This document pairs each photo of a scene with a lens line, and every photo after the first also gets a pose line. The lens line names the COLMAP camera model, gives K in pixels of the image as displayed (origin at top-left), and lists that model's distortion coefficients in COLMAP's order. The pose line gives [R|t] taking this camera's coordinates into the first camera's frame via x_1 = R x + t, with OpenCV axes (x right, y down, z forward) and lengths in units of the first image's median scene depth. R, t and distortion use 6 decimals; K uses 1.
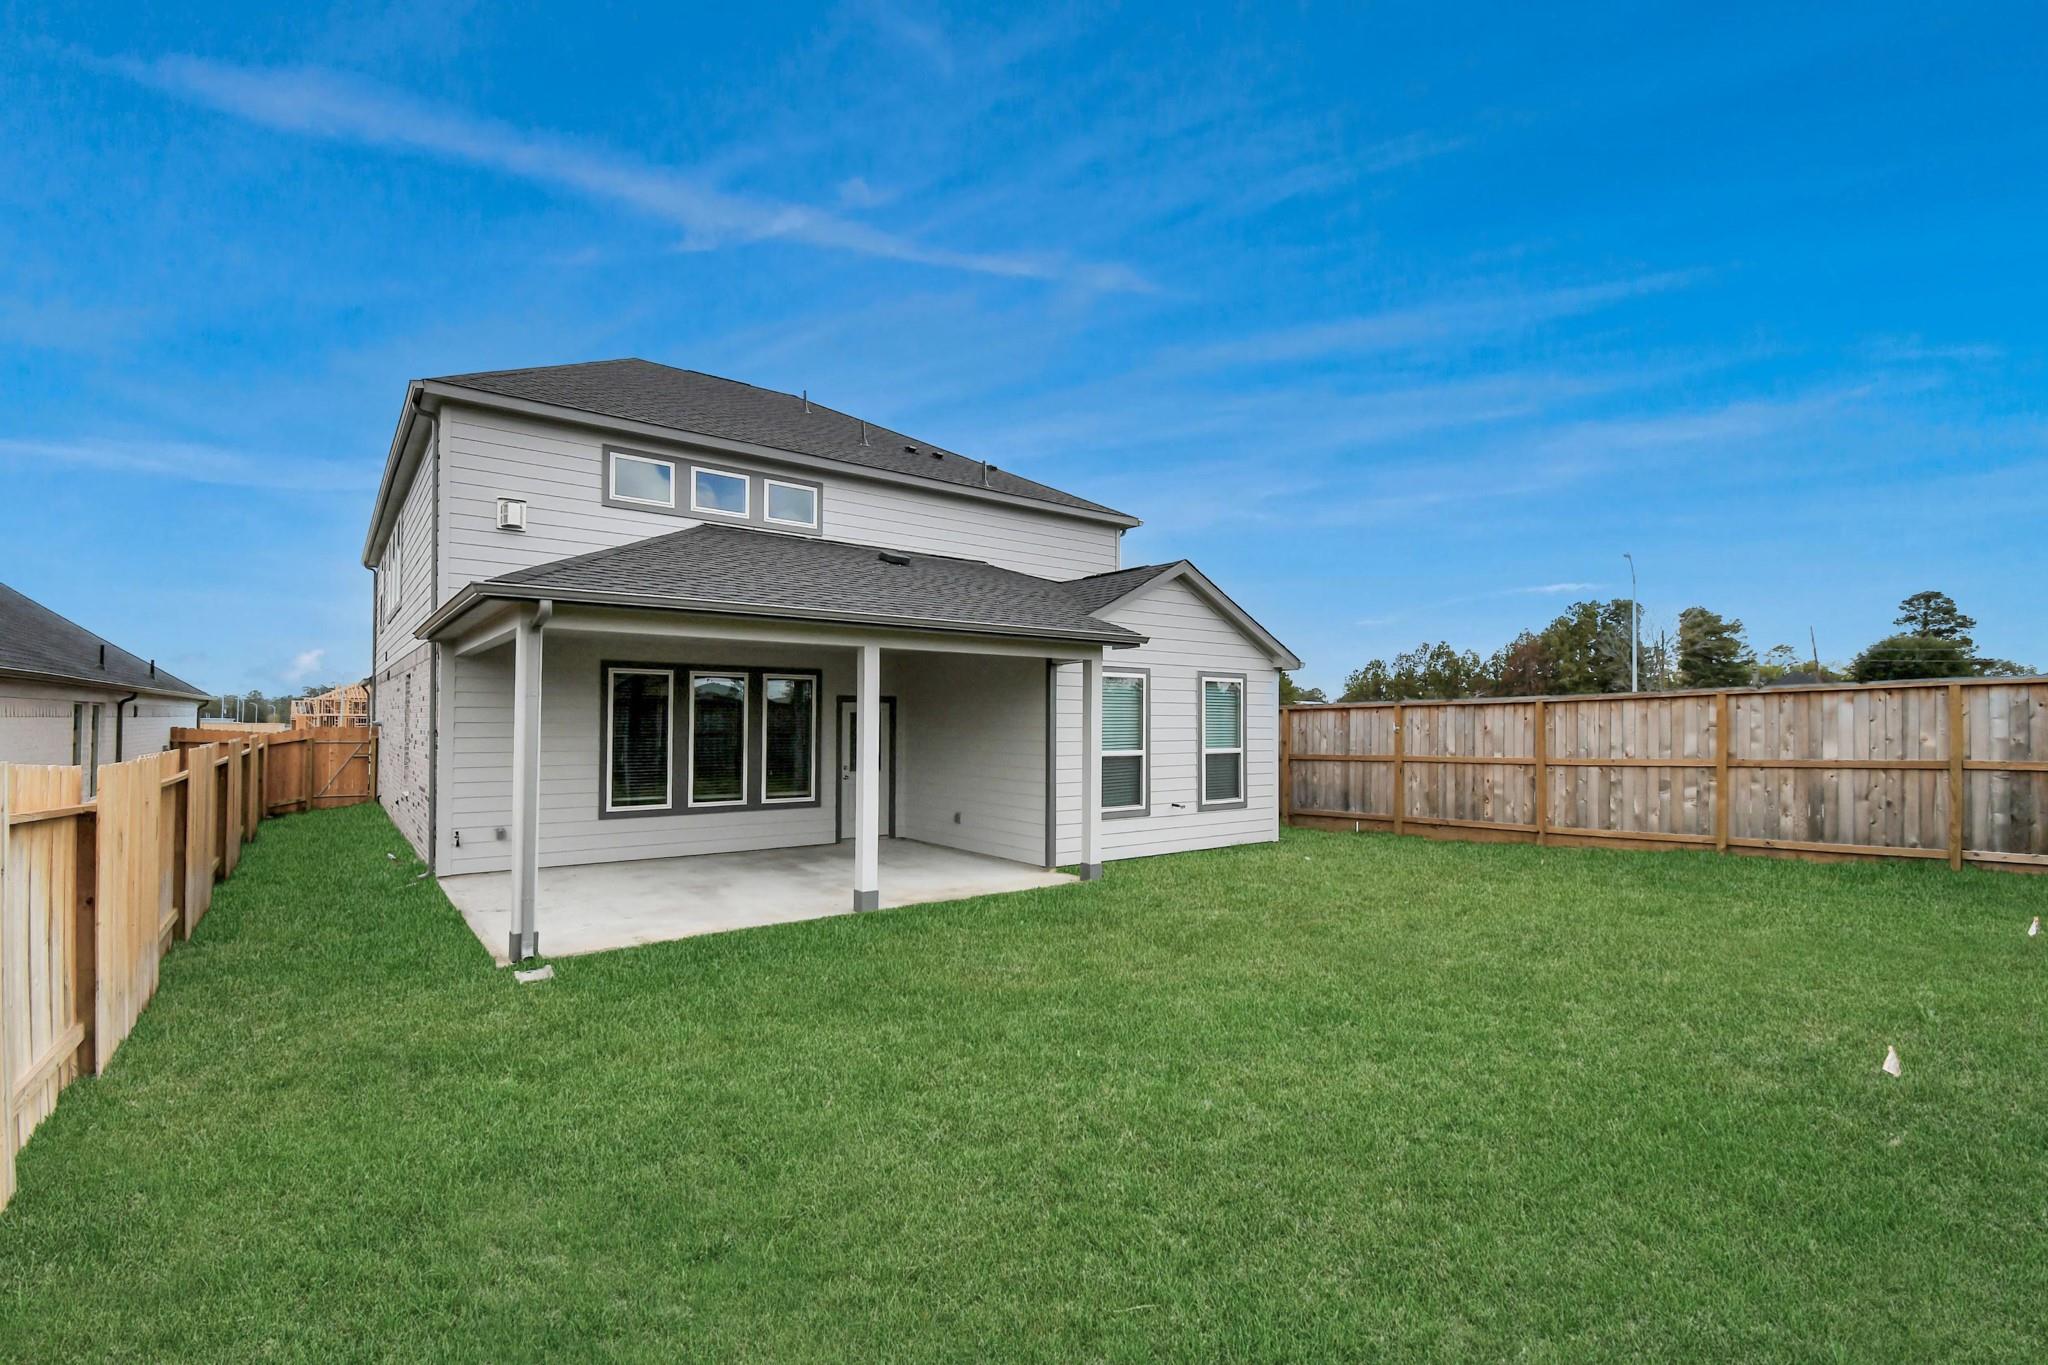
lens RADIAL K [[909.2, 0, 1023.1], [0, 909.2, 721.6], [0, 0, 1]] dist [0.001795, 0.000043]
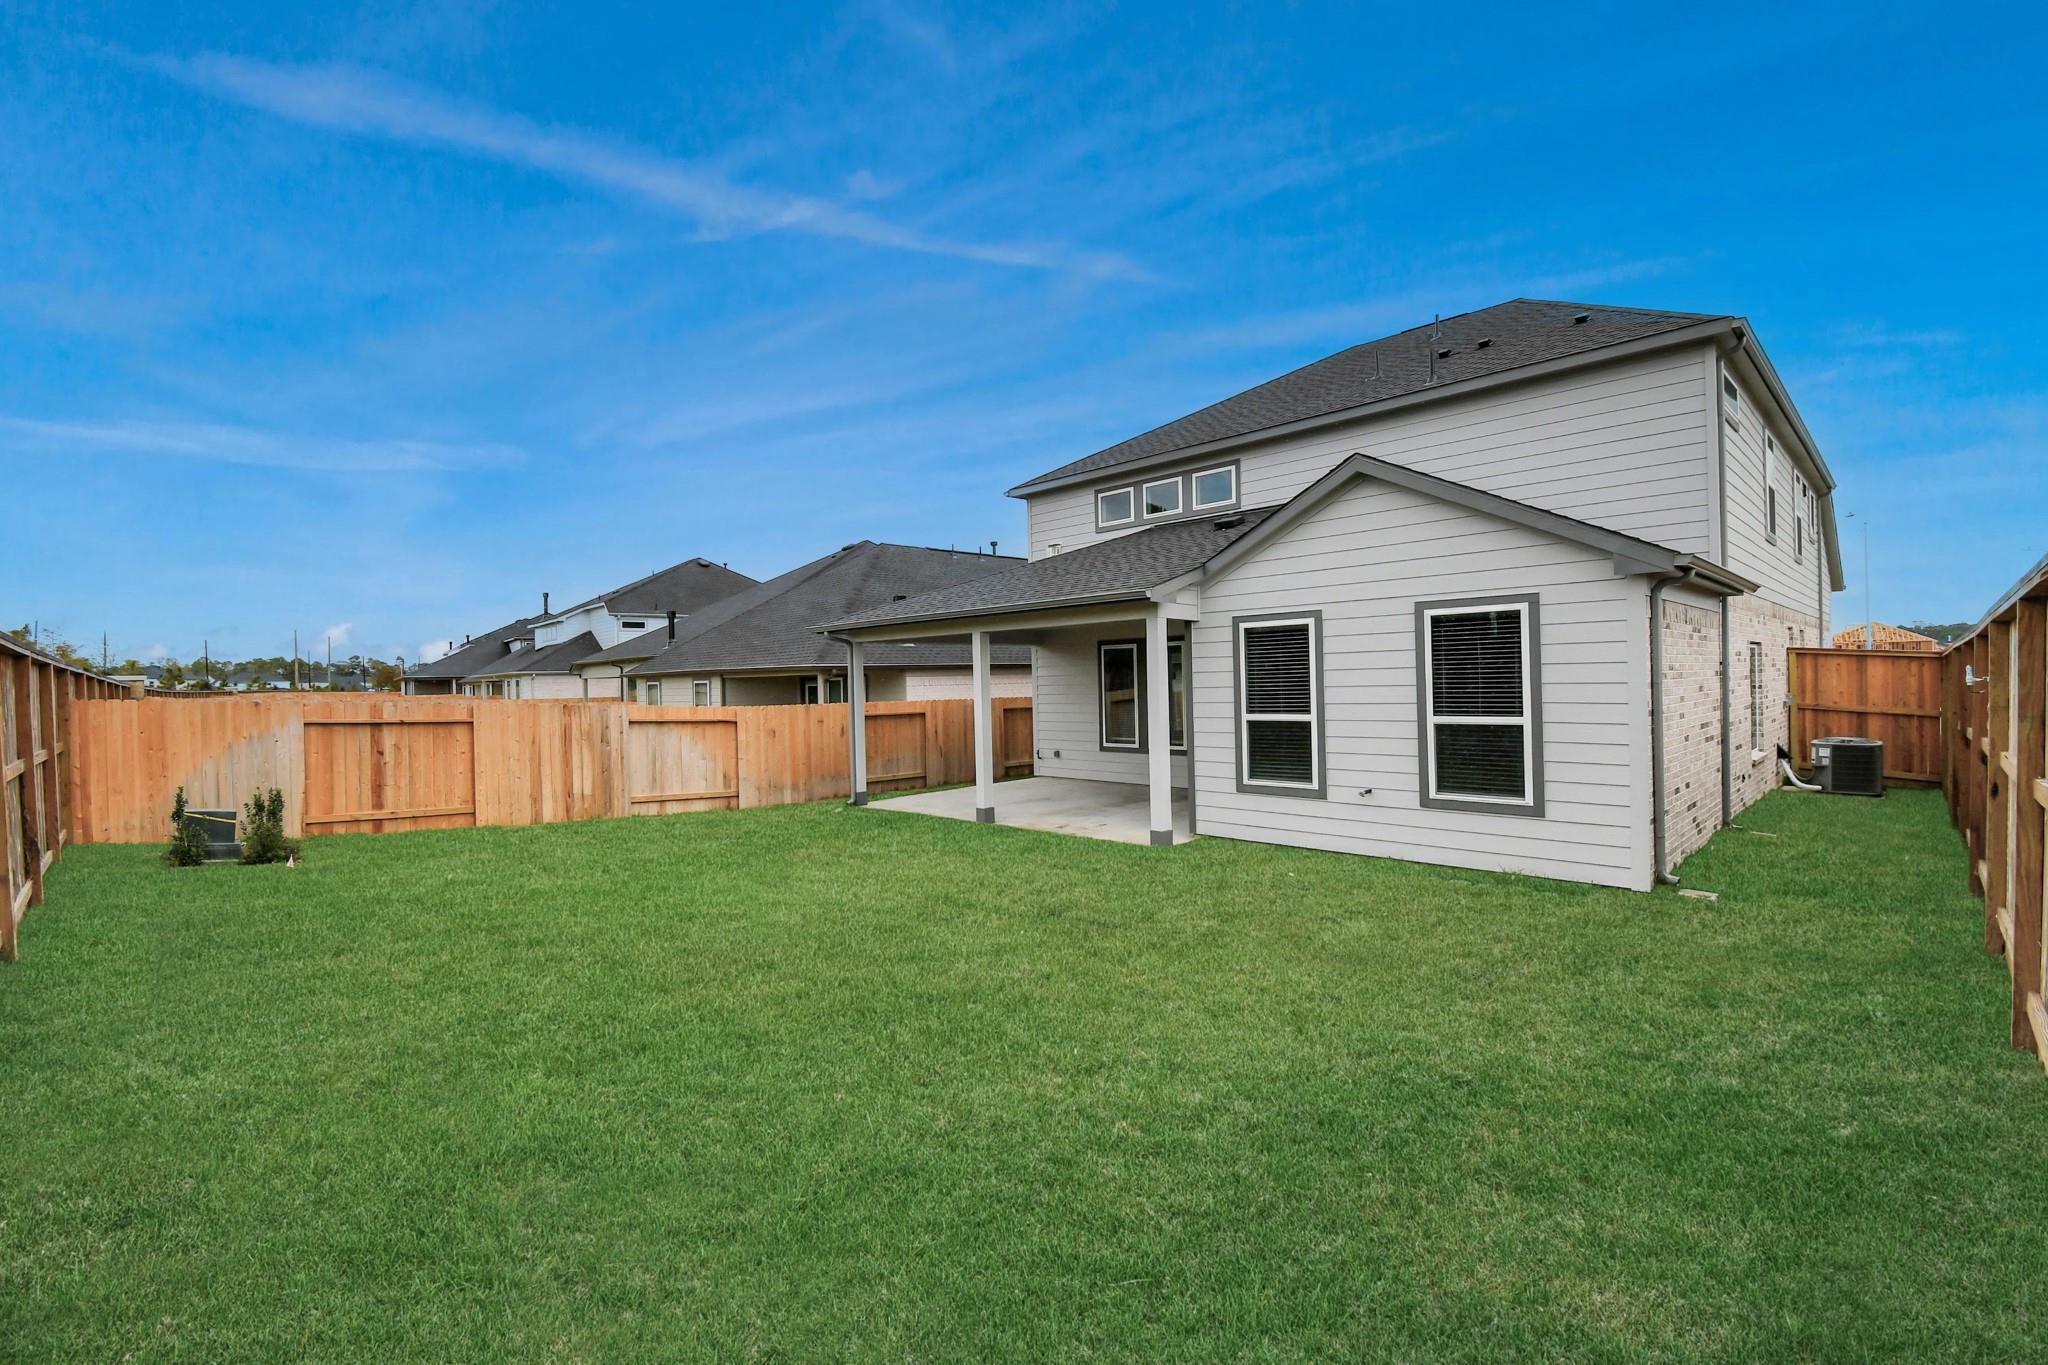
lens RADIAL K [[920.1, 0, 1024.0], [0, 920.1, 682.5], [0, 0, 1]] dist [-0.000913, -0.000027]
pose [[0.123609, -0.006149, -0.992312, 0.903350], [0.021779, 0.999757, -0.003482, 0.000942], [0.992092, -0.021181, 0.123713, 0.659649]]
